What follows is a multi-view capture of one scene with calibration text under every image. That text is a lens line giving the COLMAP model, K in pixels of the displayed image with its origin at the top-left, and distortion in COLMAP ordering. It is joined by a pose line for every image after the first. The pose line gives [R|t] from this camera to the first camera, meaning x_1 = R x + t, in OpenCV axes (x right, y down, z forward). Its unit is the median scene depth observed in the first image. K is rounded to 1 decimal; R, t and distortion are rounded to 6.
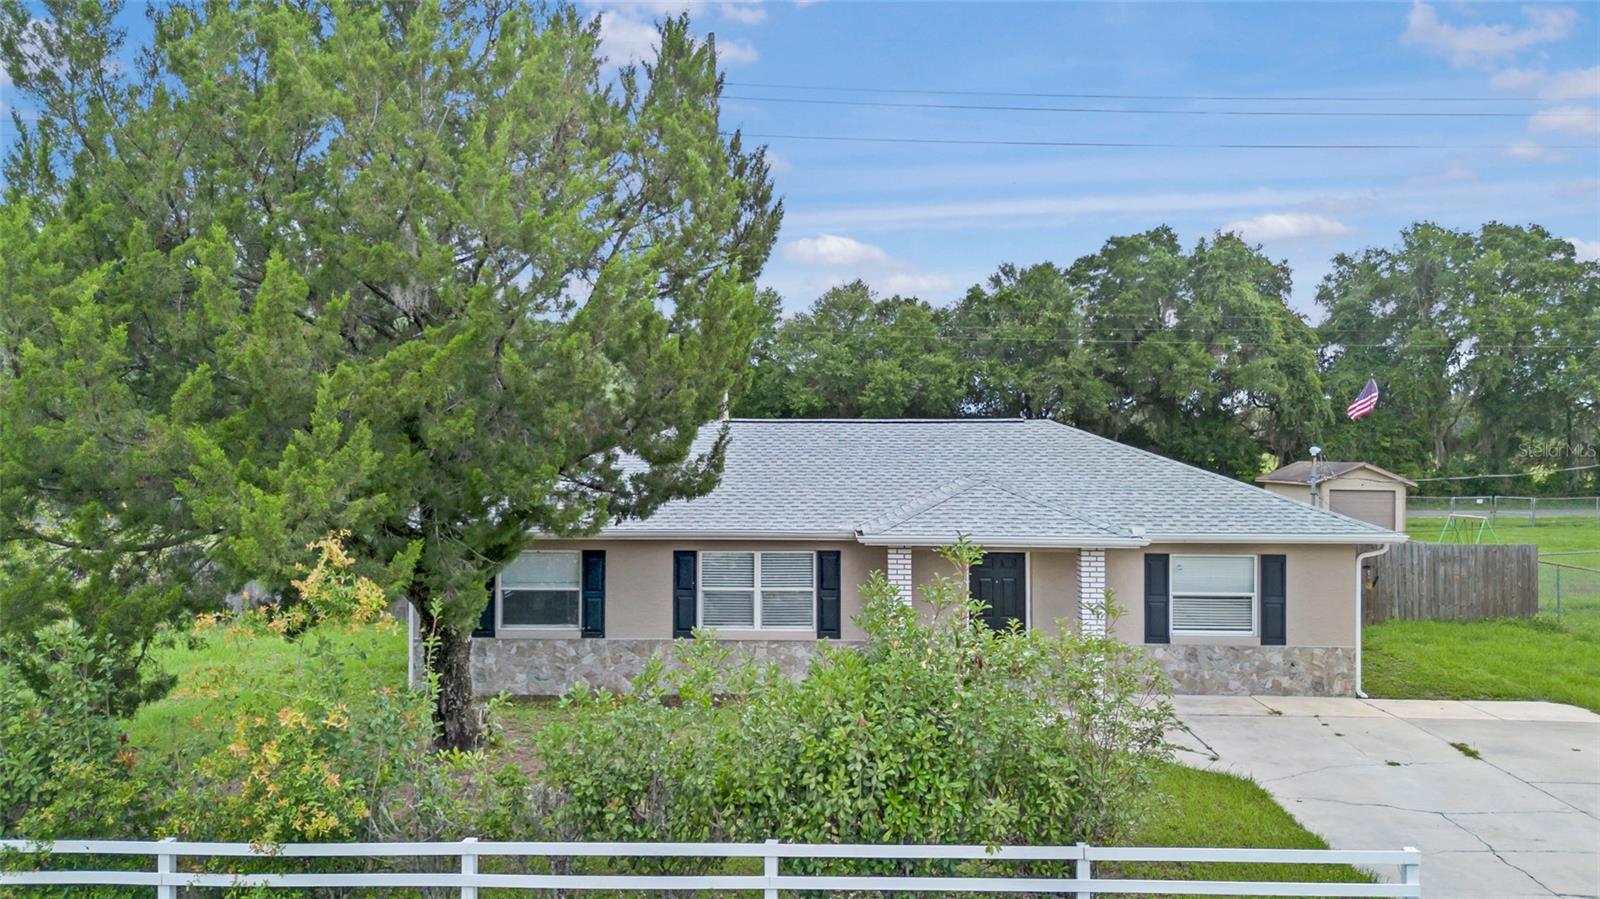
lens RADIAL K [[1138.1, 0, 805.1], [0, 1138.1, 448.3], [0, 0, 1]] dist [0.076682, -0.085207]
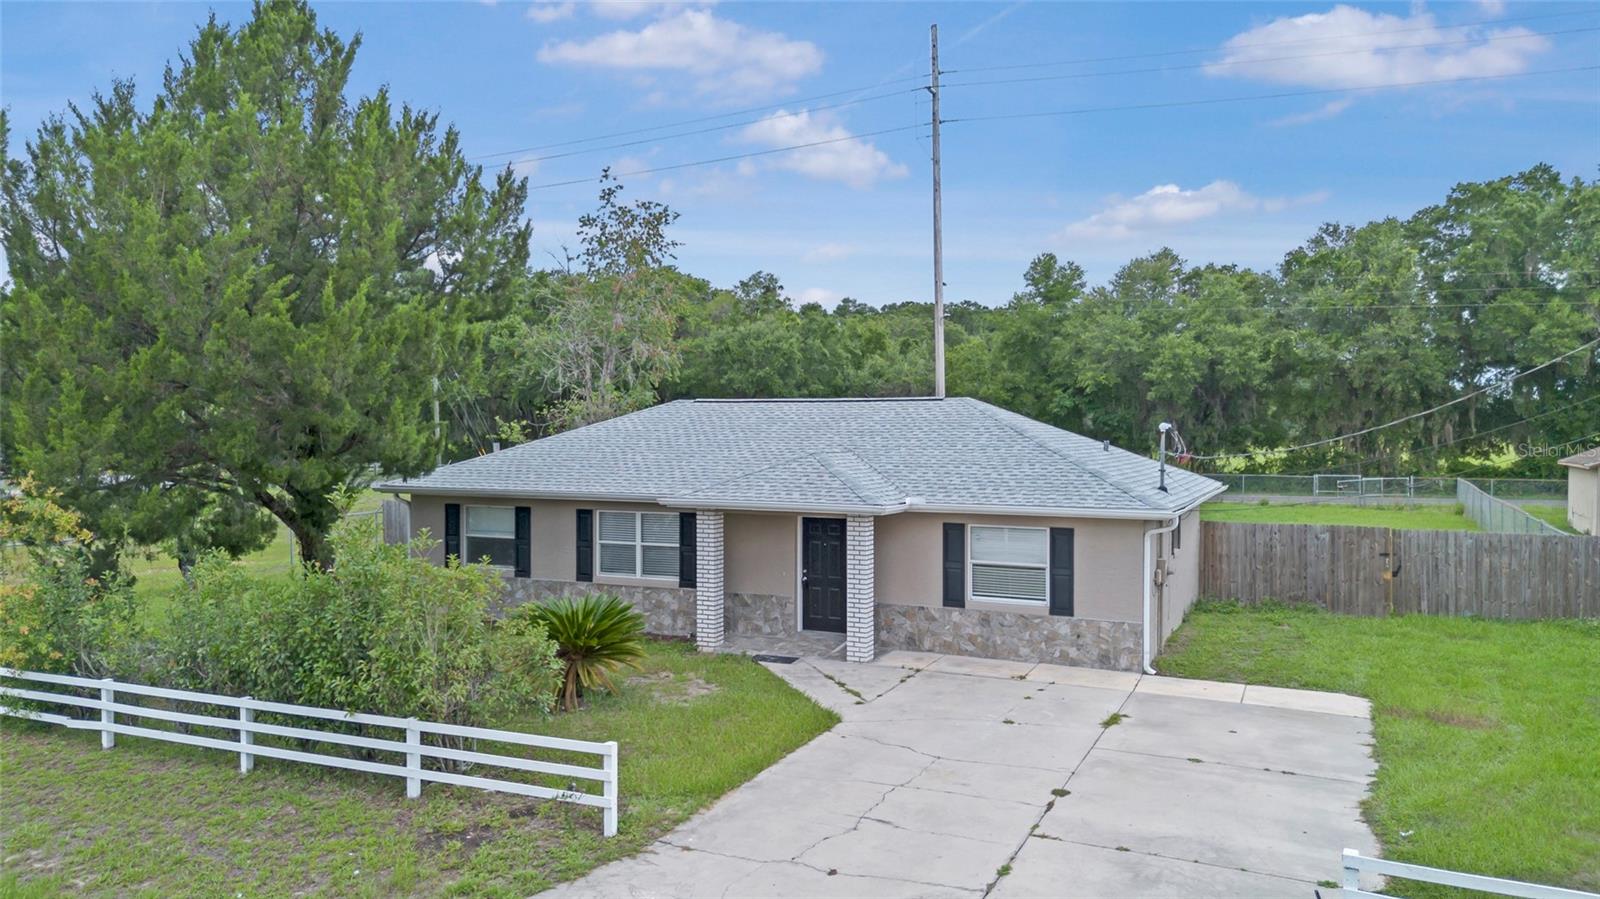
lens RADIAL K [[1138.1, 0, 805.1], [0, 1138.1, 448.3], [0, 0, 1]] dist [0.076682, -0.085207]
pose [[0.922272, 0.007153, -0.386475, 0.579075], [0.000247, 0.999818, 0.019094, 0.001641], [0.386541, -0.017705, 0.922102, -0.027546]]
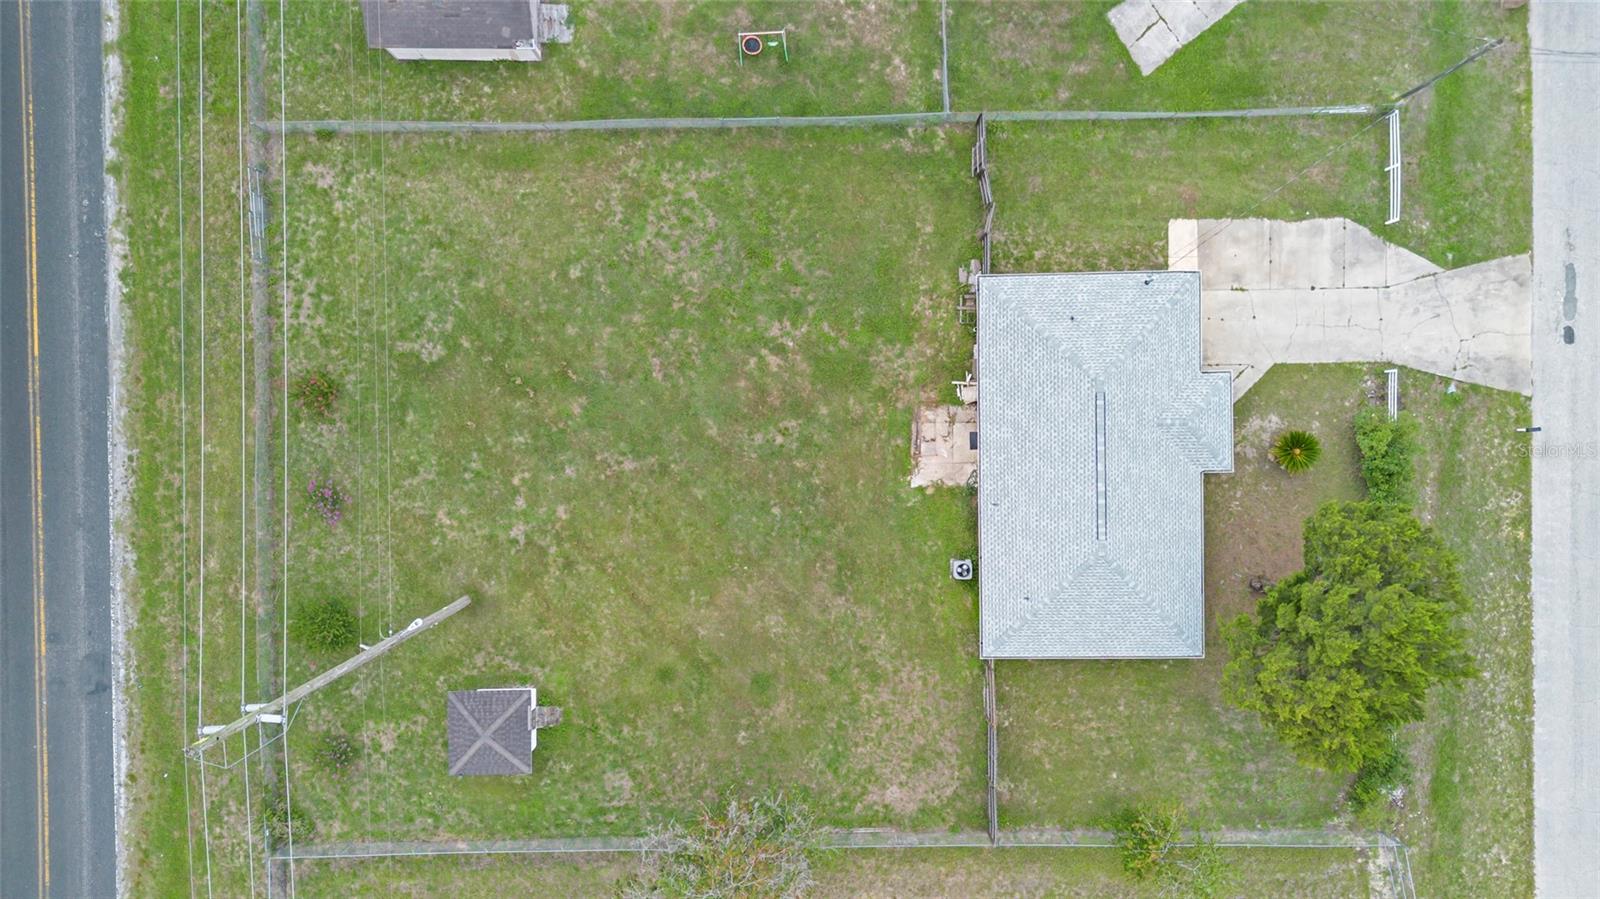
lens RADIAL K [[1138.1, 0, 805.1], [0, 1138.1, 448.3], [0, 0, 1]] dist [0.076682, -0.085207]
pose [[-0.049867, -0.998744, -0.004793, 0.153972], [0.007087, -0.005152, 0.999962, -2.521332], [-0.998731, 0.049831, 0.007335, 1.844792]]
